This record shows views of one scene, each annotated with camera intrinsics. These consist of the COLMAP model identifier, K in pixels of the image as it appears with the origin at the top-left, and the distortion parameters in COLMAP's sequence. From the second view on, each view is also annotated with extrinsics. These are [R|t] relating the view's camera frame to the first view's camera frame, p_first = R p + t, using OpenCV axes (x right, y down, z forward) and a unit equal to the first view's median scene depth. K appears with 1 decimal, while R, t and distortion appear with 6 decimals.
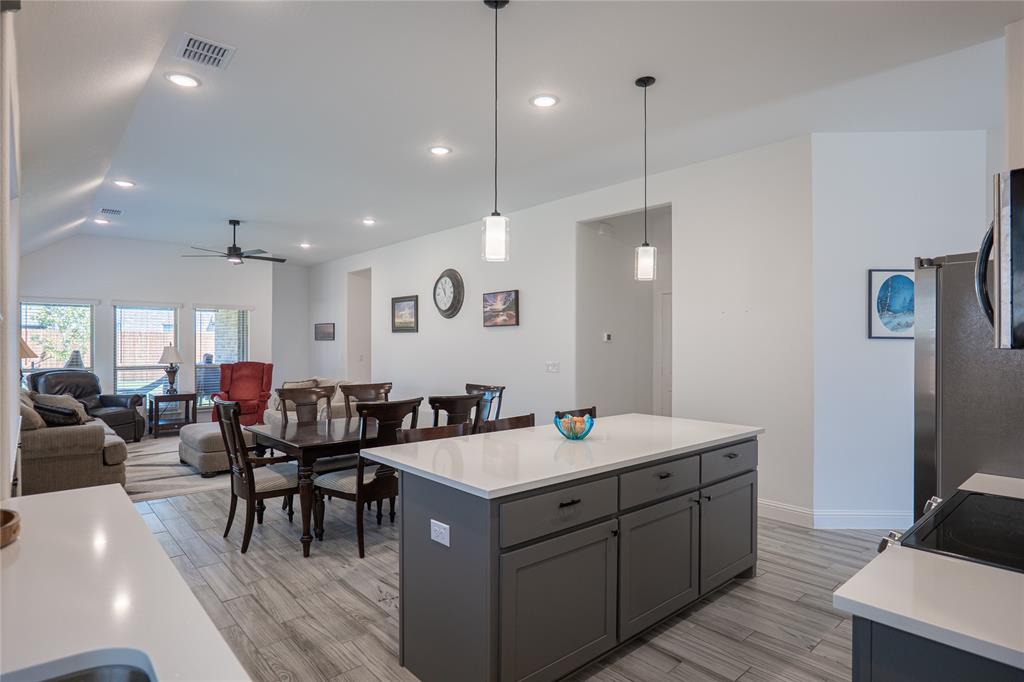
lens RADIAL K [[547.4, 0, 516.1], [0, 547.4, 342.4], [0, 0, 1]] dist [-0.023865, -0.000092]
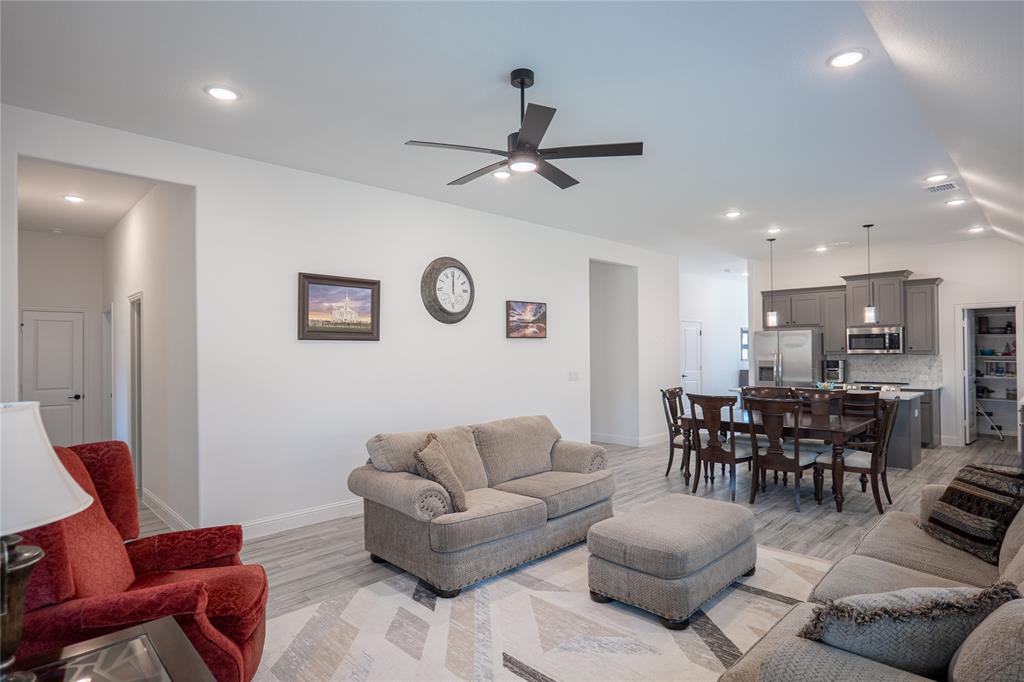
lens RADIAL K [[547.4, 0, 515.6], [0, 547.4, 340.9], [0, 0, 1]] dist [-0.023865, -0.000092]
pose [[-0.040190, 0.010559, 0.999136, -0.985041], [-0.001250, 0.999943, -0.010618, -0.014584], [-0.999191, -0.001676, -0.040174, 1.063628]]
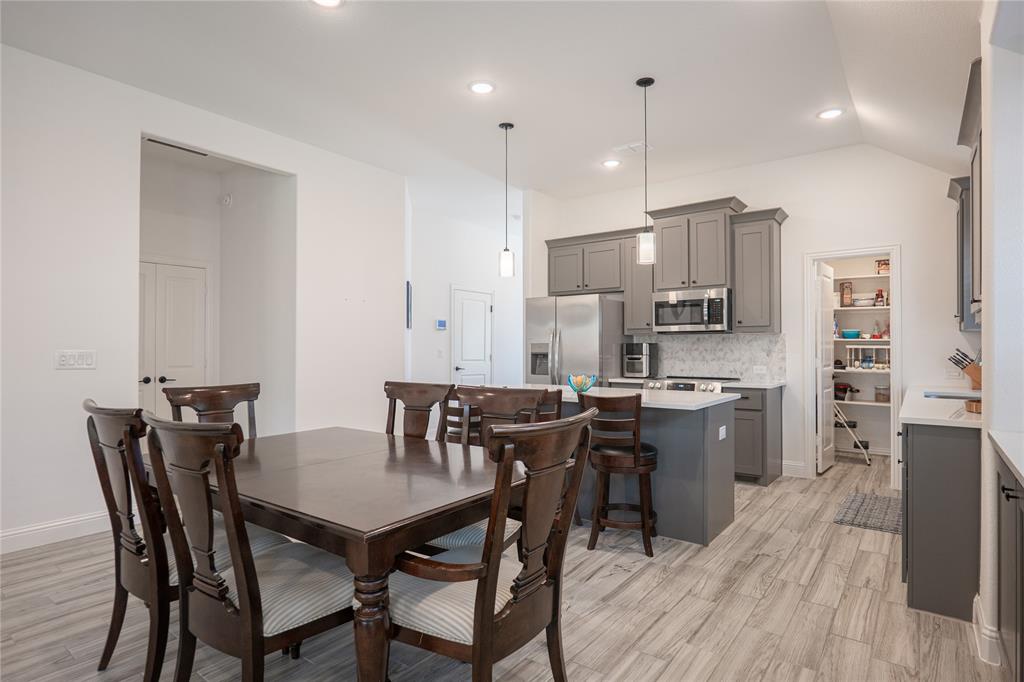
lens RADIAL K [[547.4, 0, 513.4], [0, 547.4, 344.9], [0, 0, 1]] dist [-0.023865, -0.000092]
pose [[-0.191580, -0.001000, 0.981476, -0.484675], [-0.010639, 0.999943, -0.001057, 0.025378], [-0.981419, -0.010644, -0.191580, 0.571292]]
